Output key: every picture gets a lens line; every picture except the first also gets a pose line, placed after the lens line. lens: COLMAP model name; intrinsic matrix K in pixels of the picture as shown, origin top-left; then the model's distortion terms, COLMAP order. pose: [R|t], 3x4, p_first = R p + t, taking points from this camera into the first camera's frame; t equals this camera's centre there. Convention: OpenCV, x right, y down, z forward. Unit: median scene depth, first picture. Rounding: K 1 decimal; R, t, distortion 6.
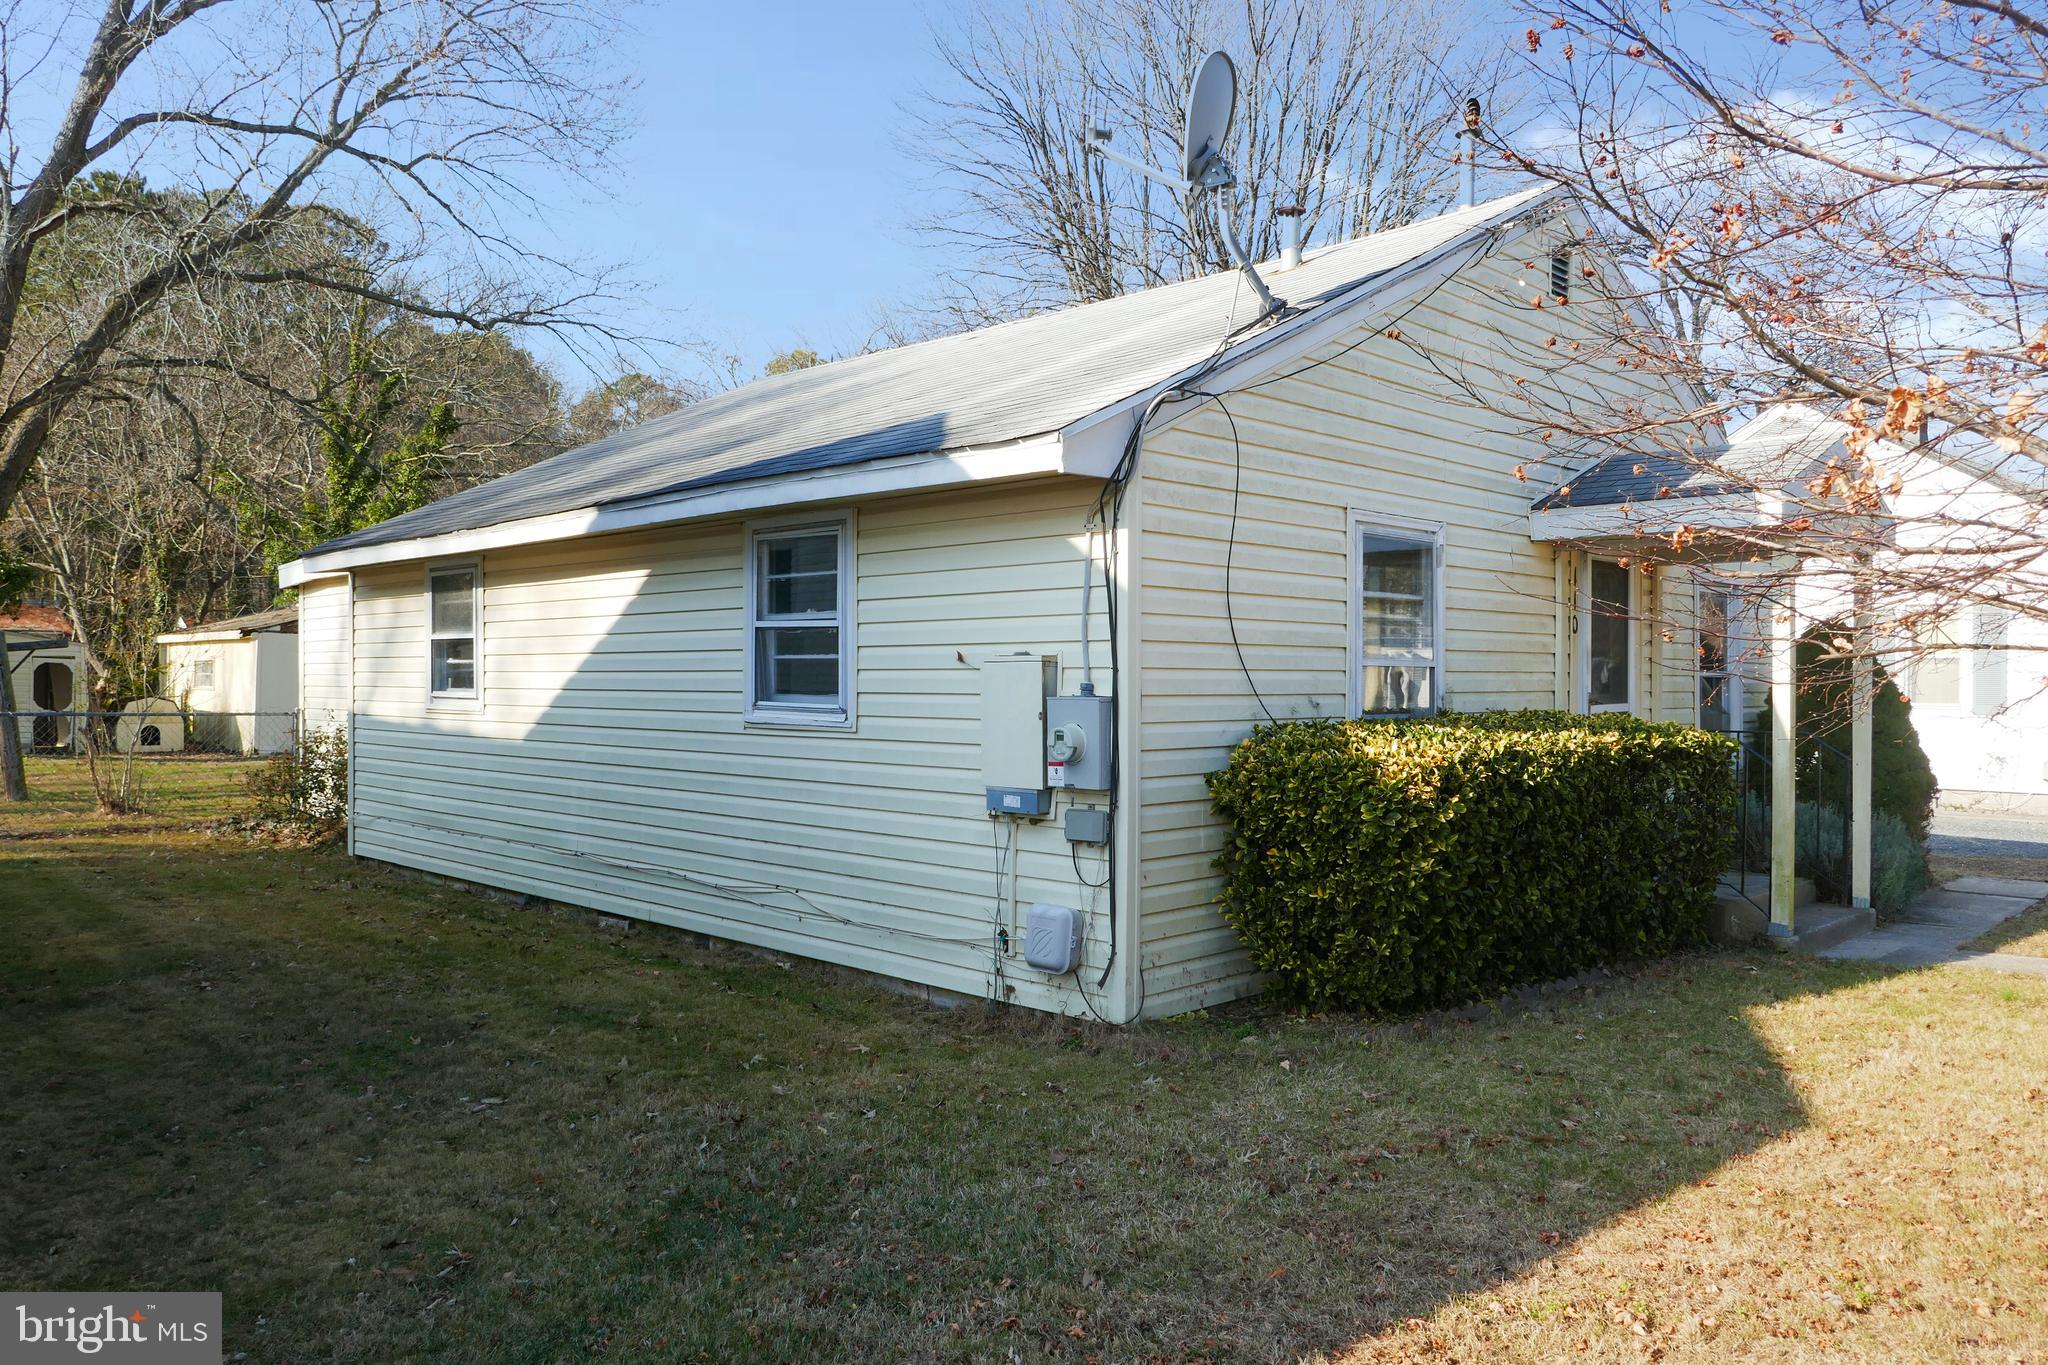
lens RADIAL K [[1480.0, 0, 1017.8], [0, 1480.0, 684.7], [0, 0, 1]] dist [-0.019789, 0.002381]
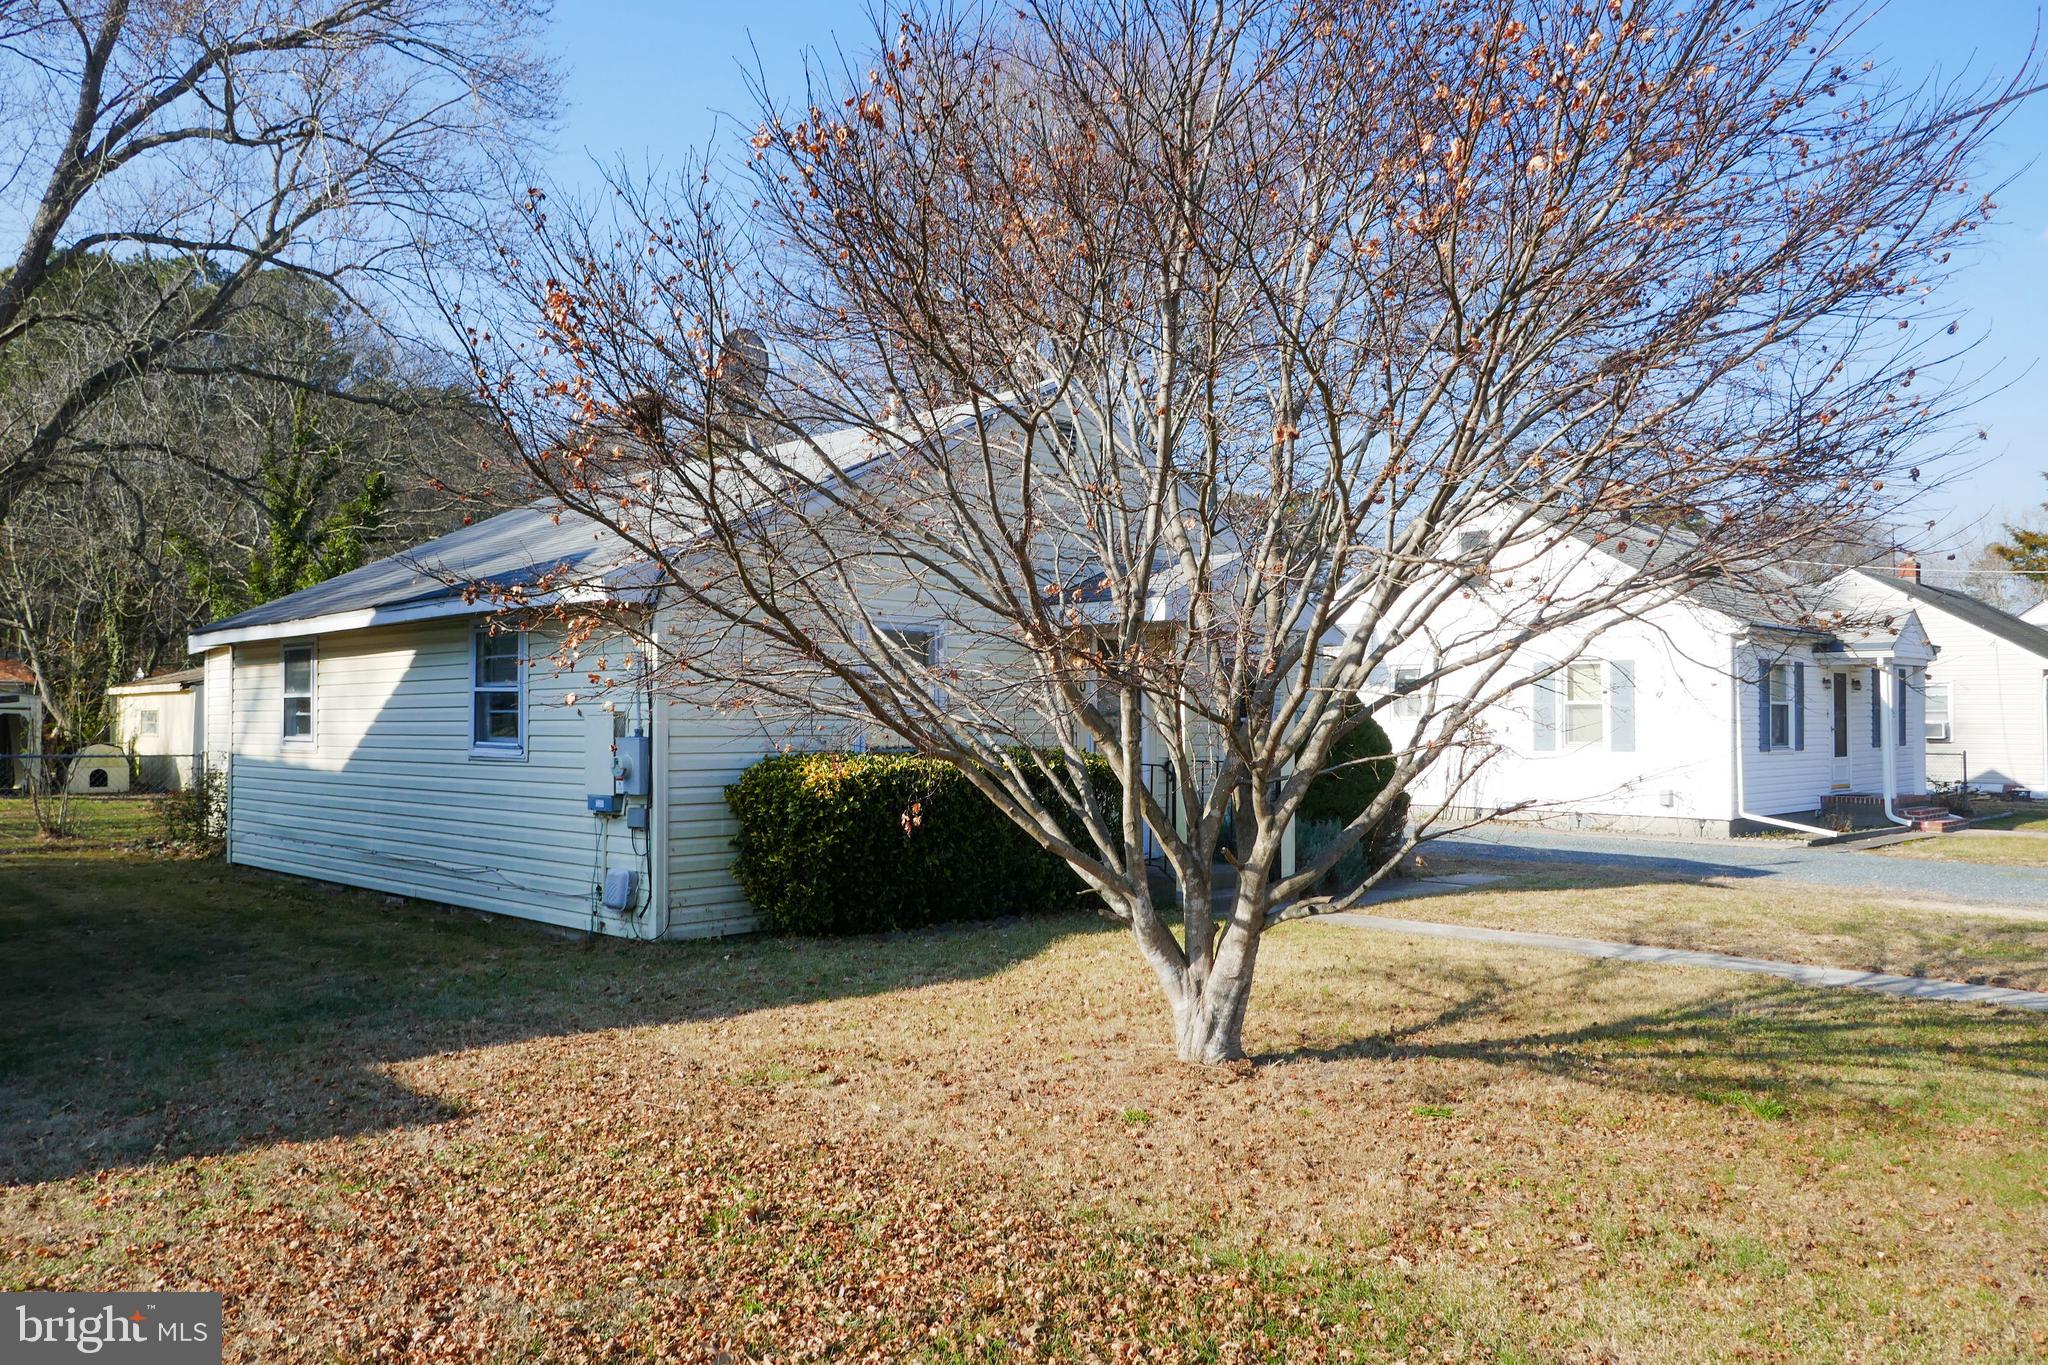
lens RADIAL K [[1480.0, 0, 1017.8], [0, 1480.0, 684.7], [0, 0, 1]] dist [-0.019789, 0.002381]
pose [[0.999872, -0.004175, 0.015442, 0.248419], [0.004633, 0.999546, -0.029768, 0.000521], [-0.015310, 0.029836, 0.999438, -0.347381]]
